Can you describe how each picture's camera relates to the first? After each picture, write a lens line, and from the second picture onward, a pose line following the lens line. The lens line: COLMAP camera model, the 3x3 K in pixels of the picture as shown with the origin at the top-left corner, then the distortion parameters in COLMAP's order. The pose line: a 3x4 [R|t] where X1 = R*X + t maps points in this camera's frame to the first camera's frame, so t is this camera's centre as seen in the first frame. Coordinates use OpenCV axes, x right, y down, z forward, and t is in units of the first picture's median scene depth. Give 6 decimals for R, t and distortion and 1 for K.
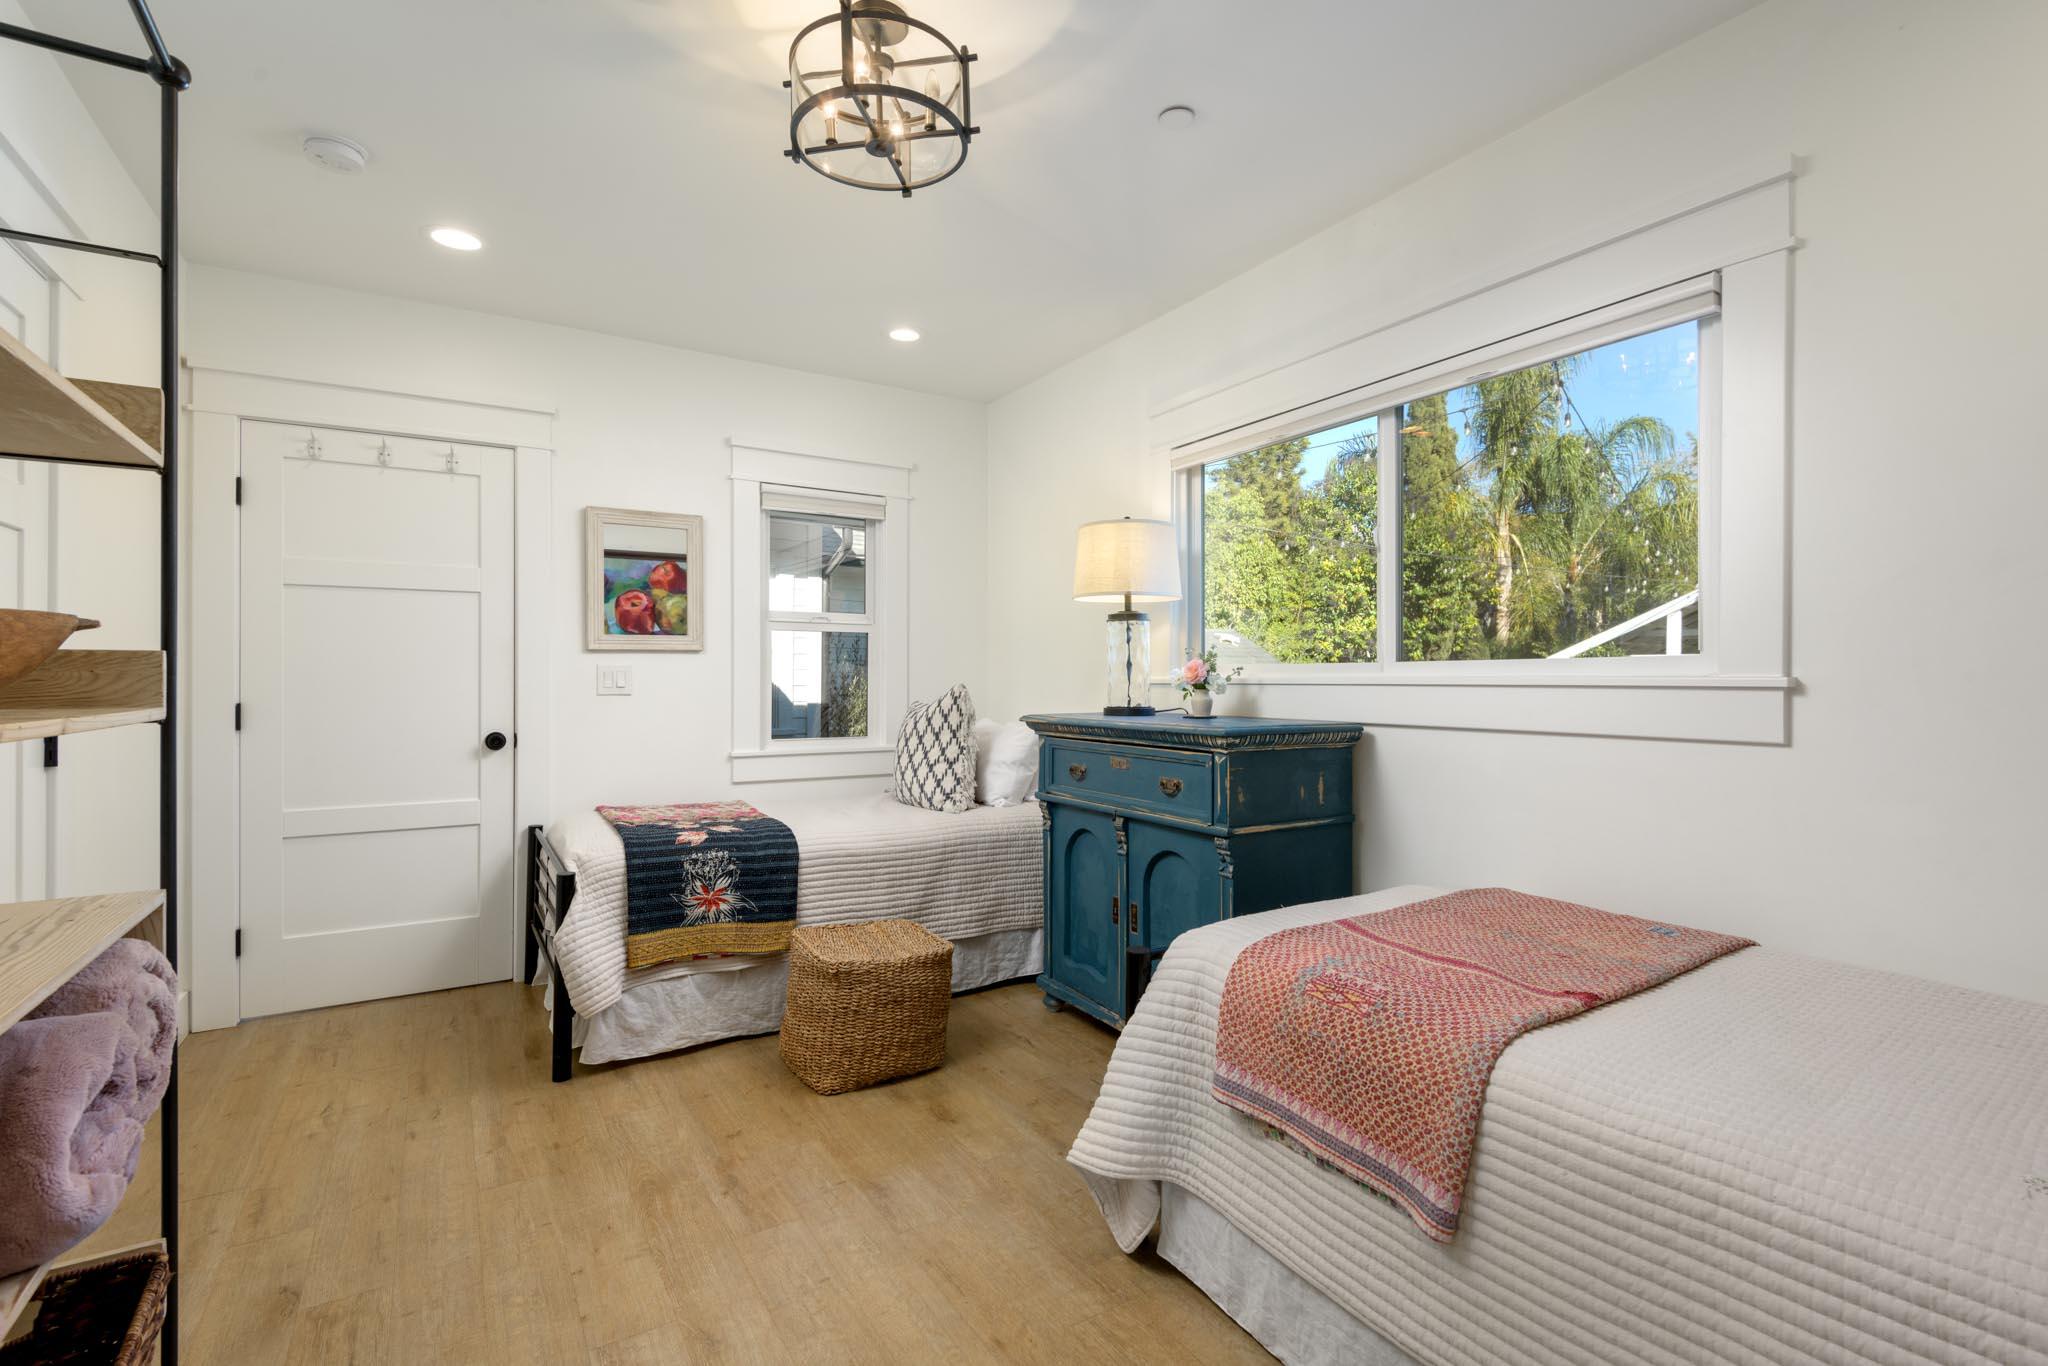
lens RADIAL K [[926.4, 0, 1023.4], [0, 926.4, 681.1], [0, 0, 1]] dist [-0.000866, -0.000524]
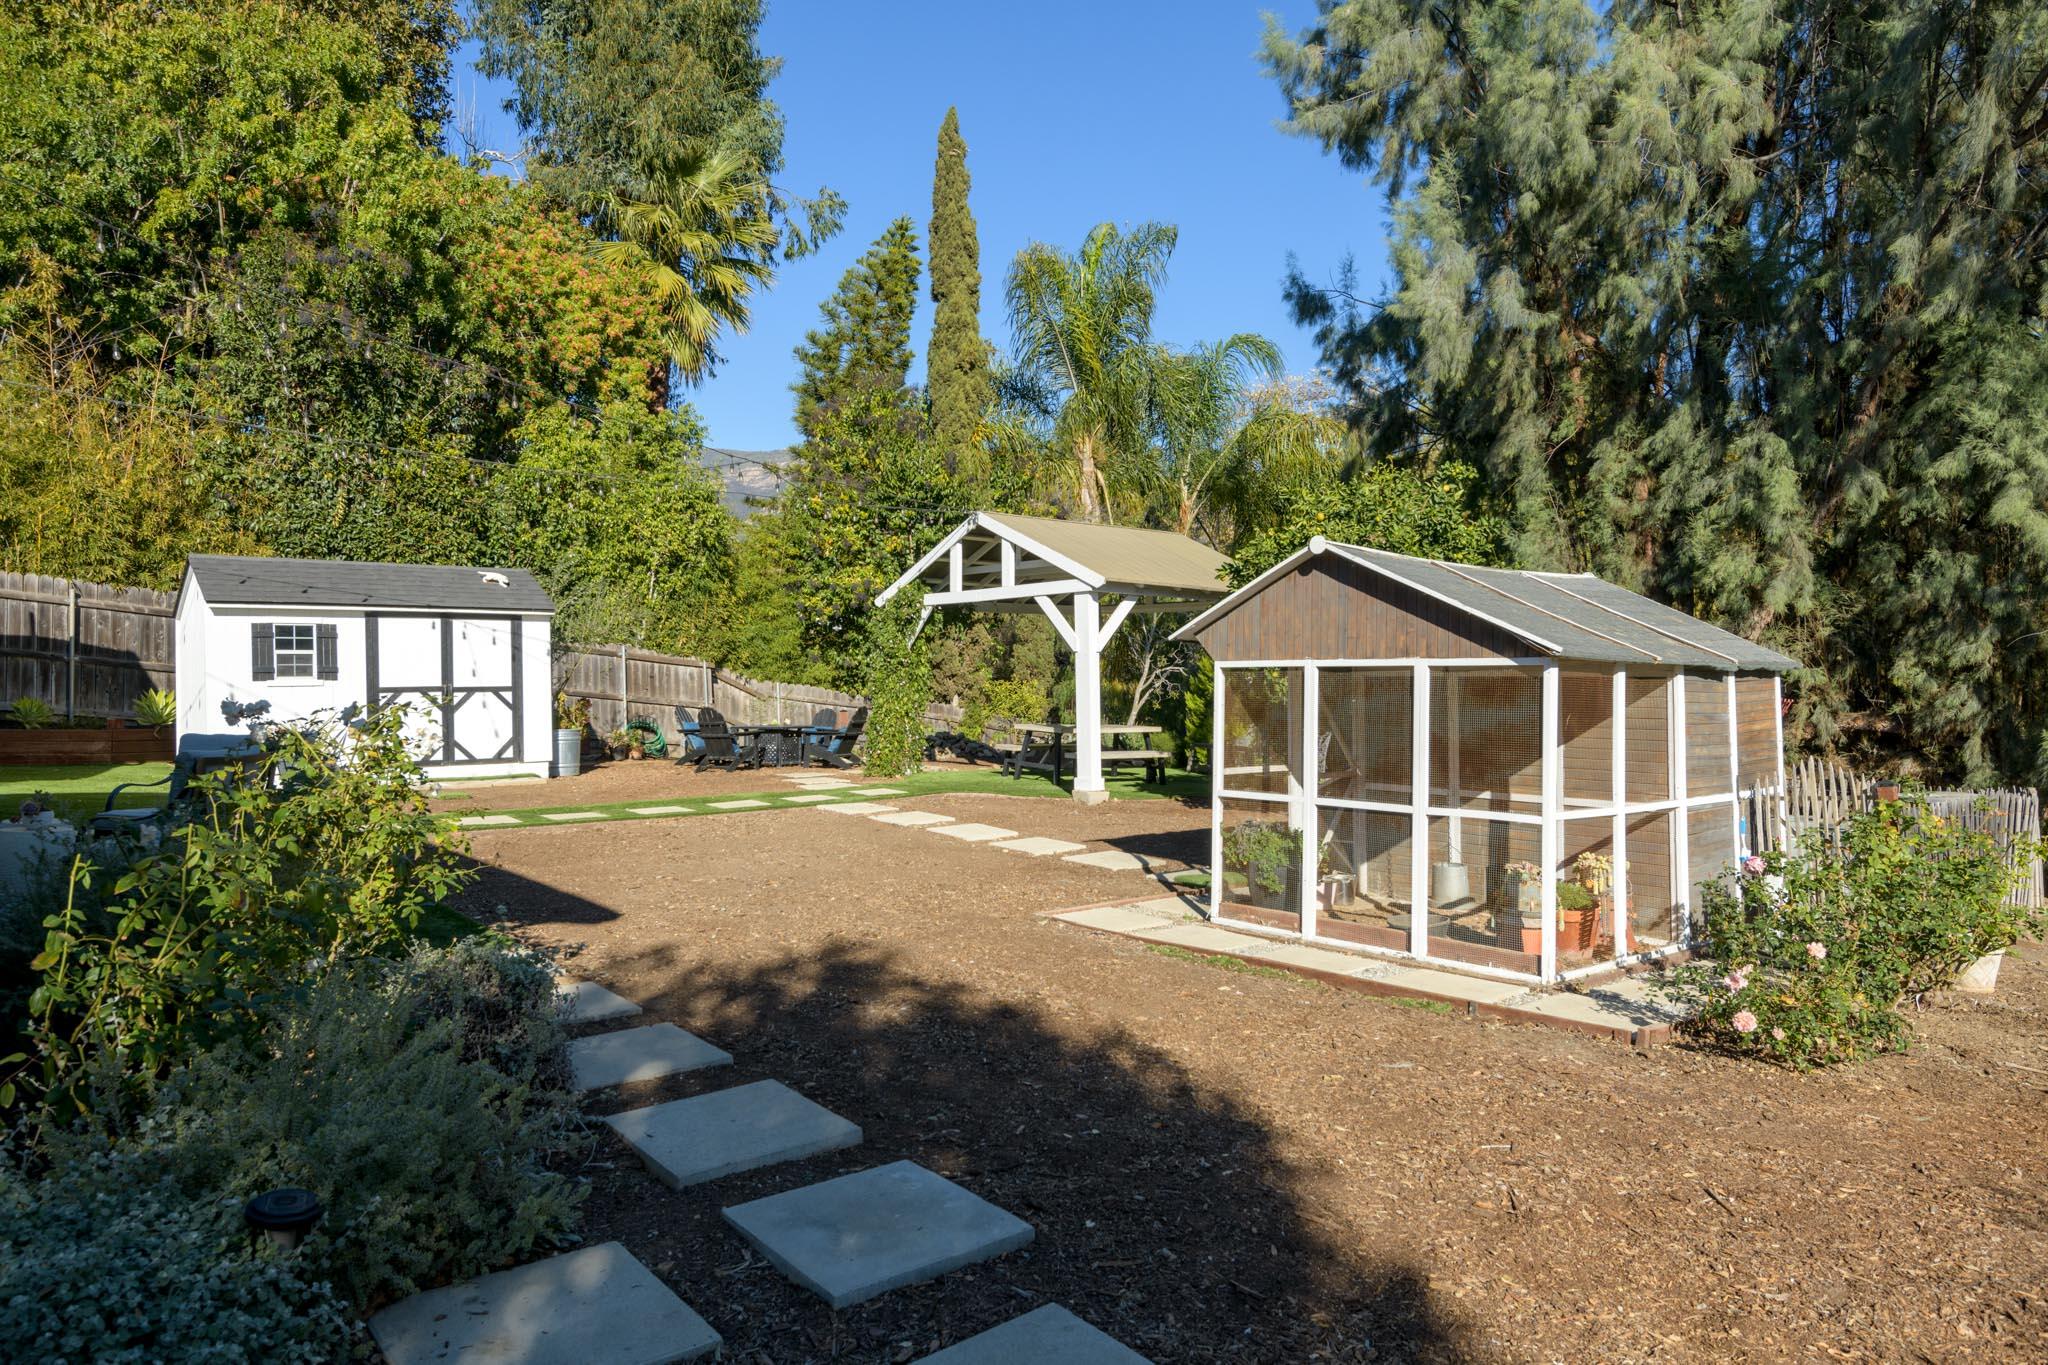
lens RADIAL K [[1294.5, 0, 1041.5], [0, 1294.5, 684.9], [0, 0, 1]] dist [0.005448, -0.014289]
pose [[0.990367, -0.010731, 0.138048, 0.344296], [0.010779, 0.999942, 0.000403, 0.035667], [-0.138045, 0.001089, 0.990425, -0.151815]]
